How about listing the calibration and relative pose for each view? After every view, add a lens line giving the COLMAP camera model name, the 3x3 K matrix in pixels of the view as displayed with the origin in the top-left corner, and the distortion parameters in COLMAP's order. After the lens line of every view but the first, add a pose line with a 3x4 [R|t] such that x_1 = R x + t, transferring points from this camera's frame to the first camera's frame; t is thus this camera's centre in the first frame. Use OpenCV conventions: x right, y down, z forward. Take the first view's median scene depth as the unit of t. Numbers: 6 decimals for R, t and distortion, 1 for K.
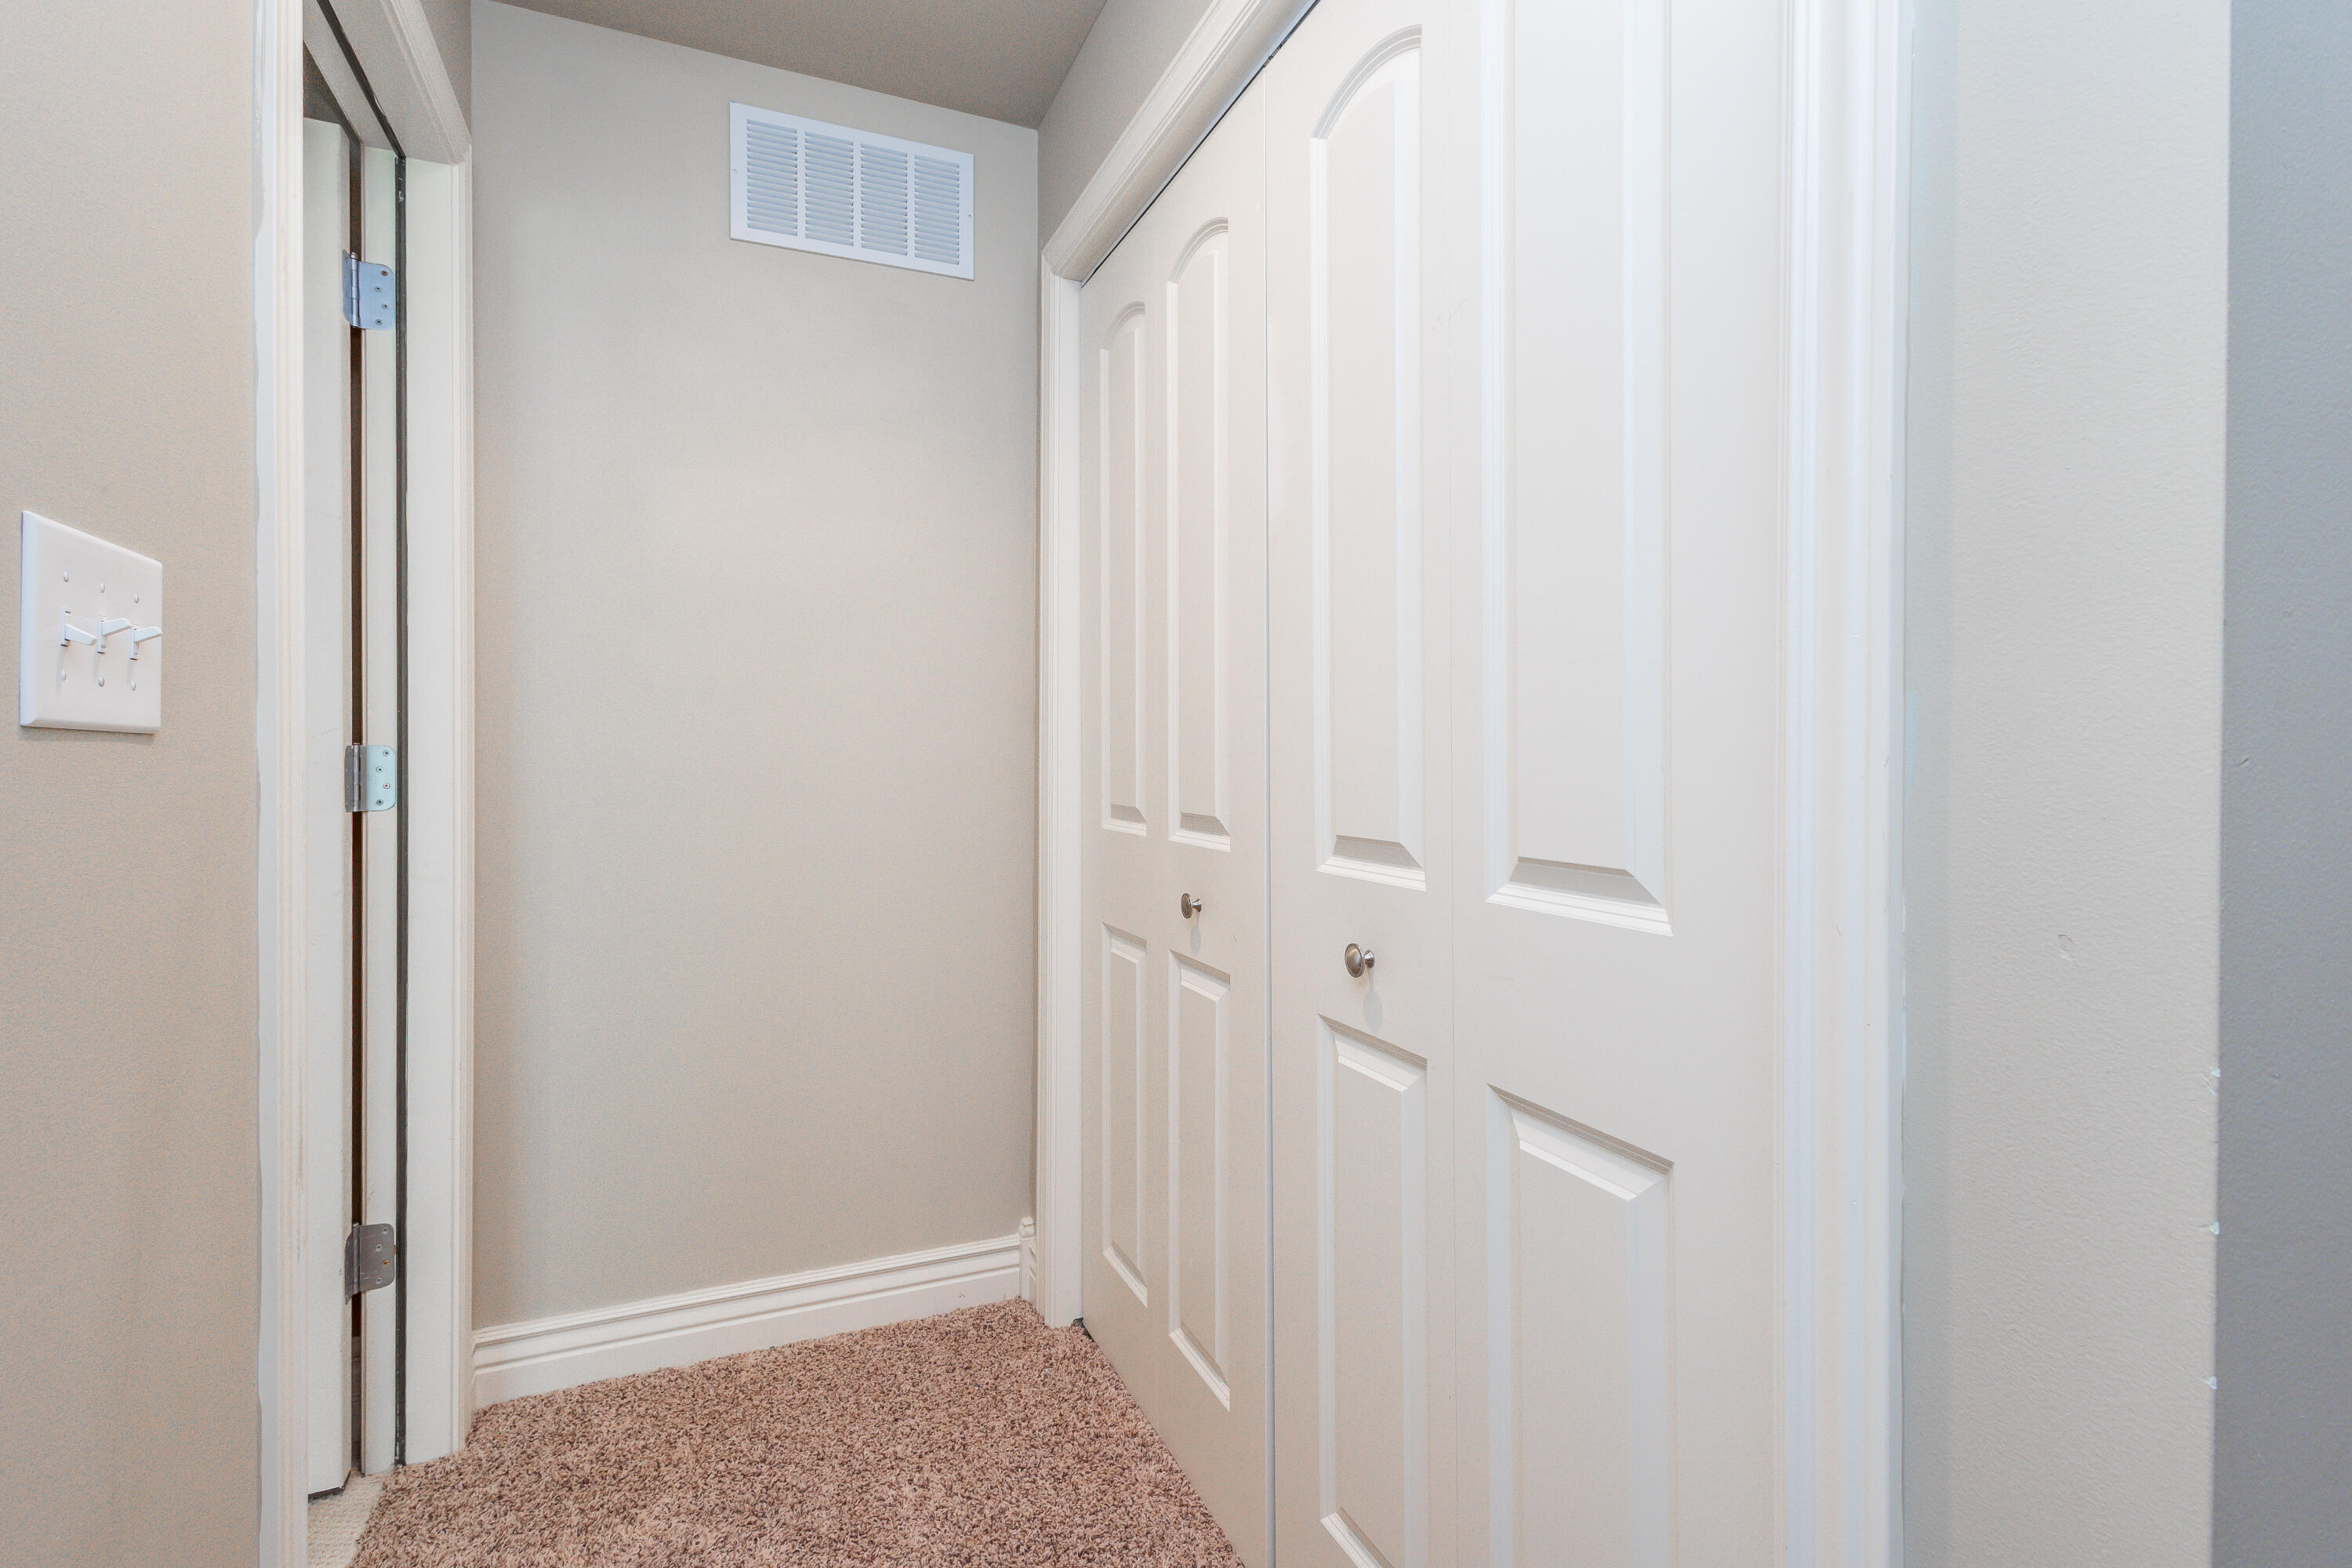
lens RADIAL K [[1091.0, 0, 1176.0], [0, 1091.0, 784.0], [0, 0, 1]] dist [0.003272, -0.000772]
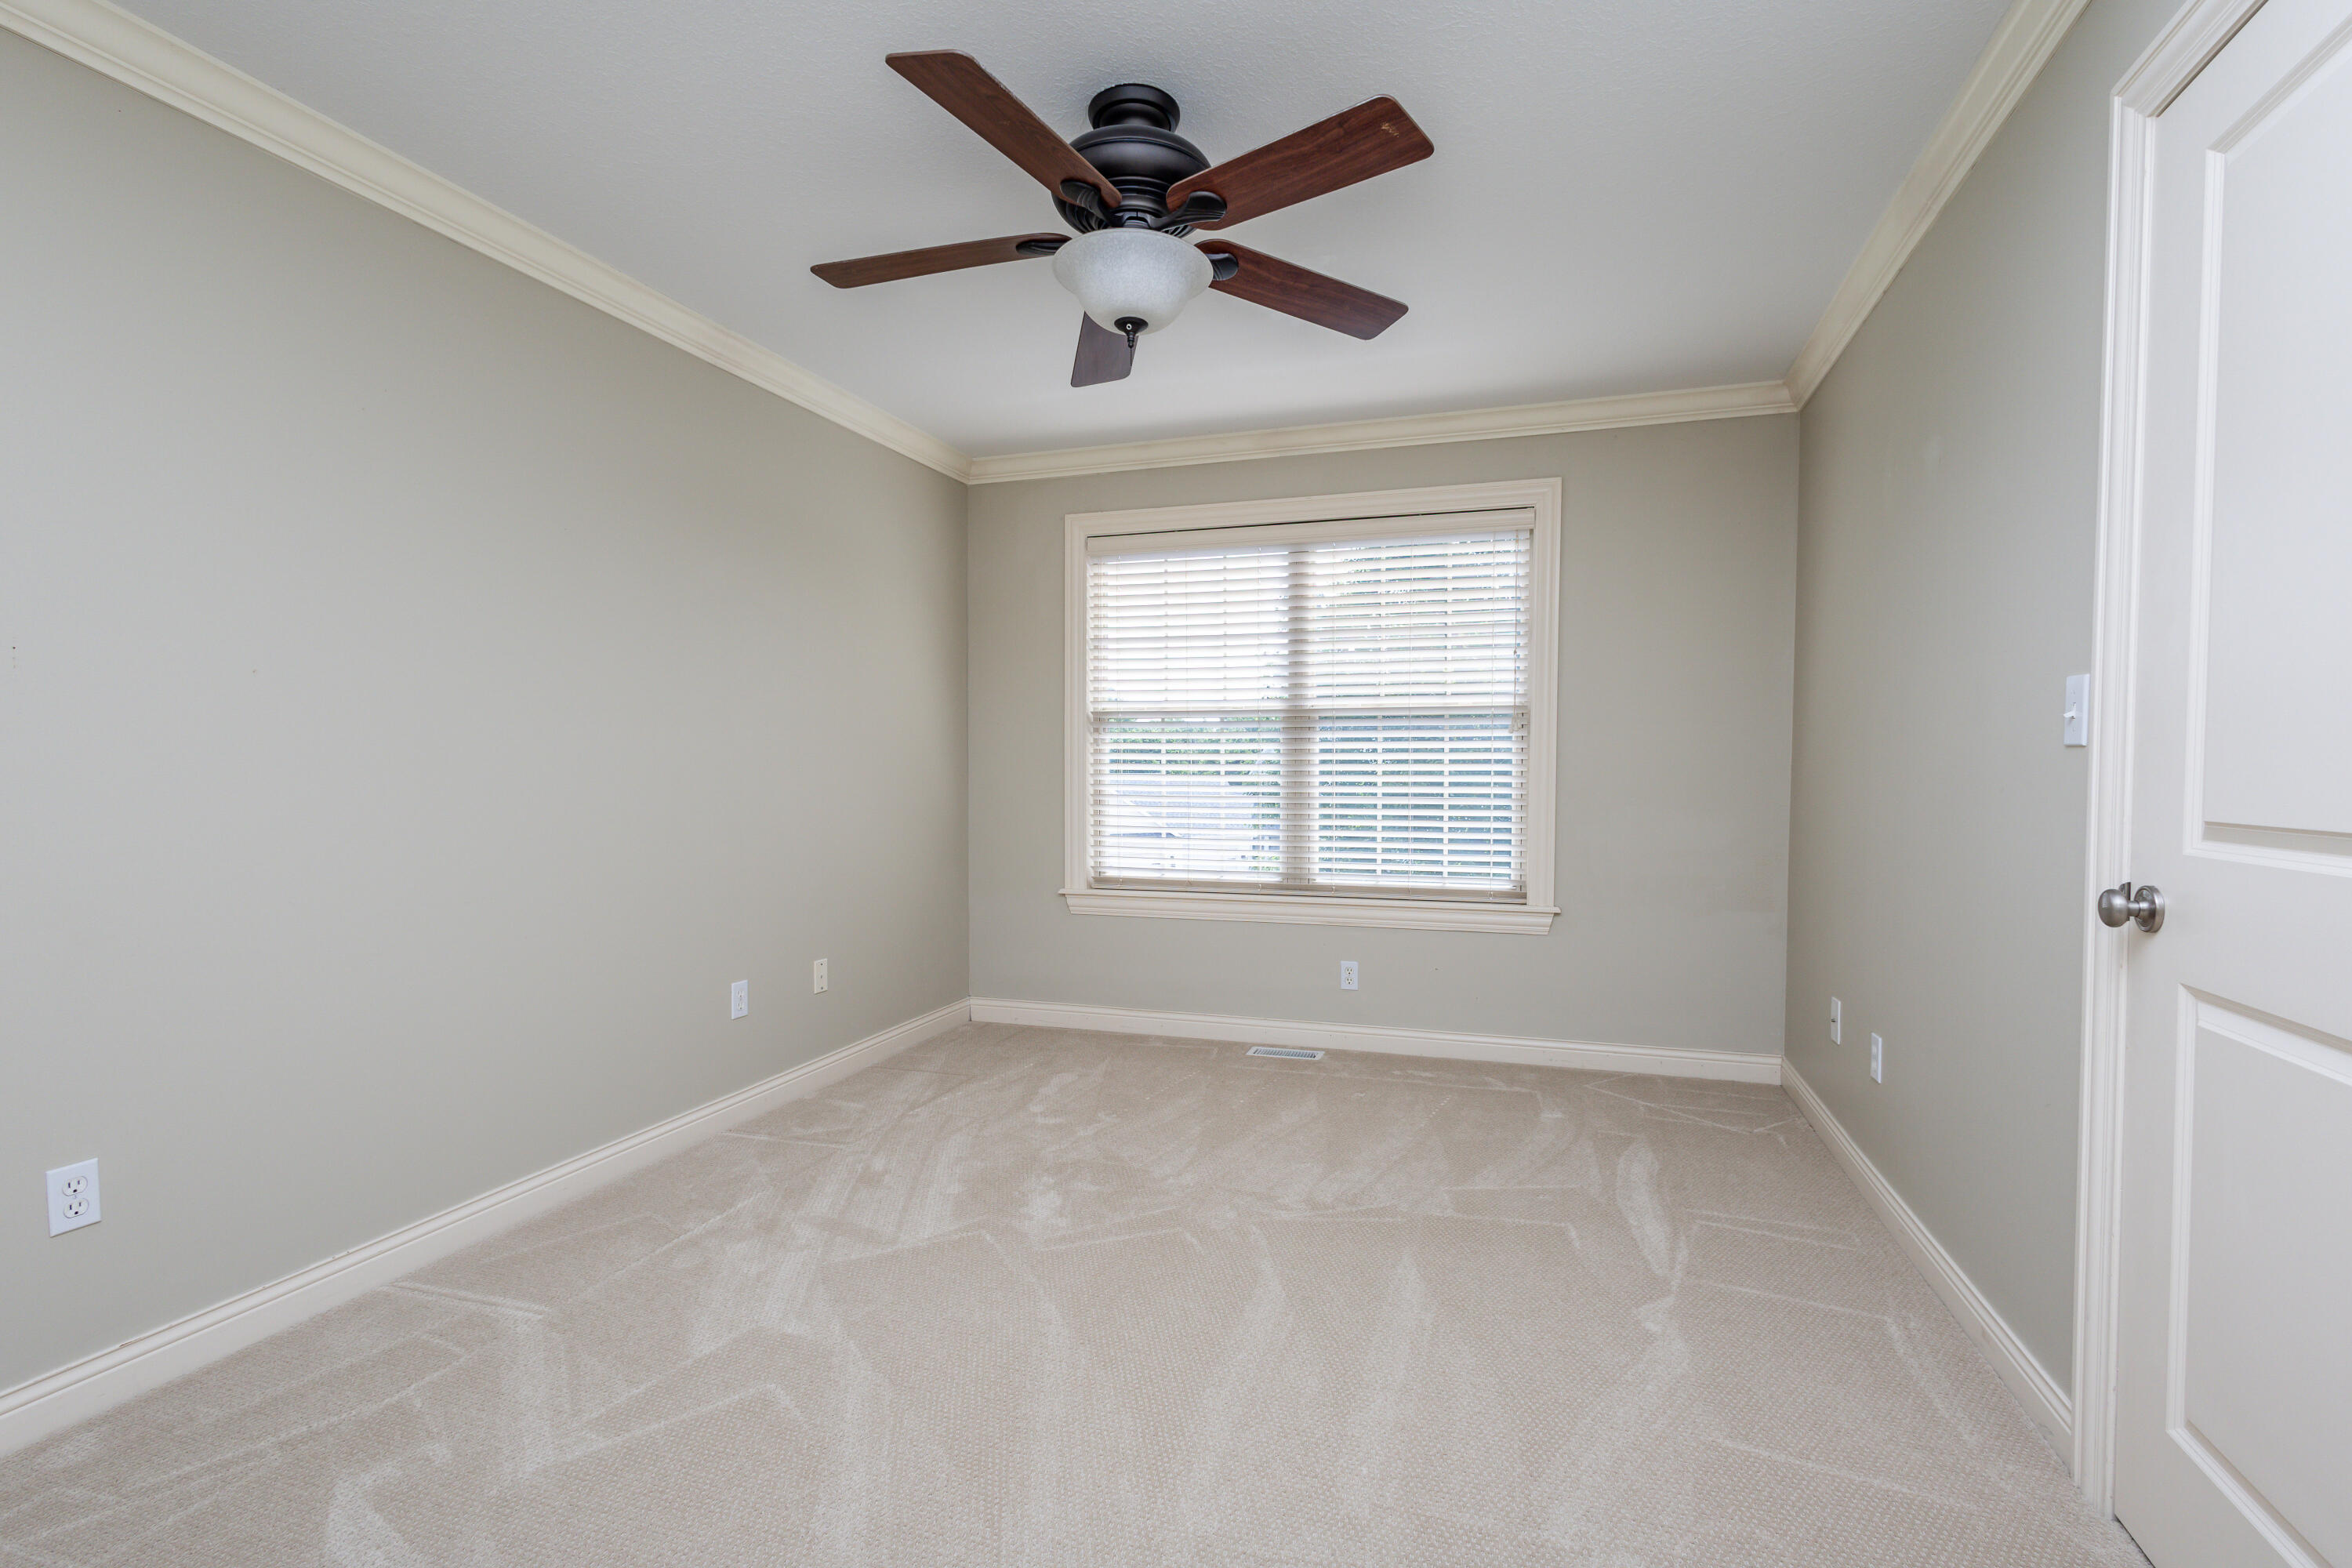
lens RADIAL K [[1091.0, 0, 1176.0], [0, 1091.0, 784.0], [0, 0, 1]] dist [0.003272, -0.000772]
pose [[0.695226, 0.003592, -0.718783, 0.215142], [-0.005927, 0.999982, -0.000736, 0.018583], [0.718767, 0.004772, 0.695234, -0.483409]]
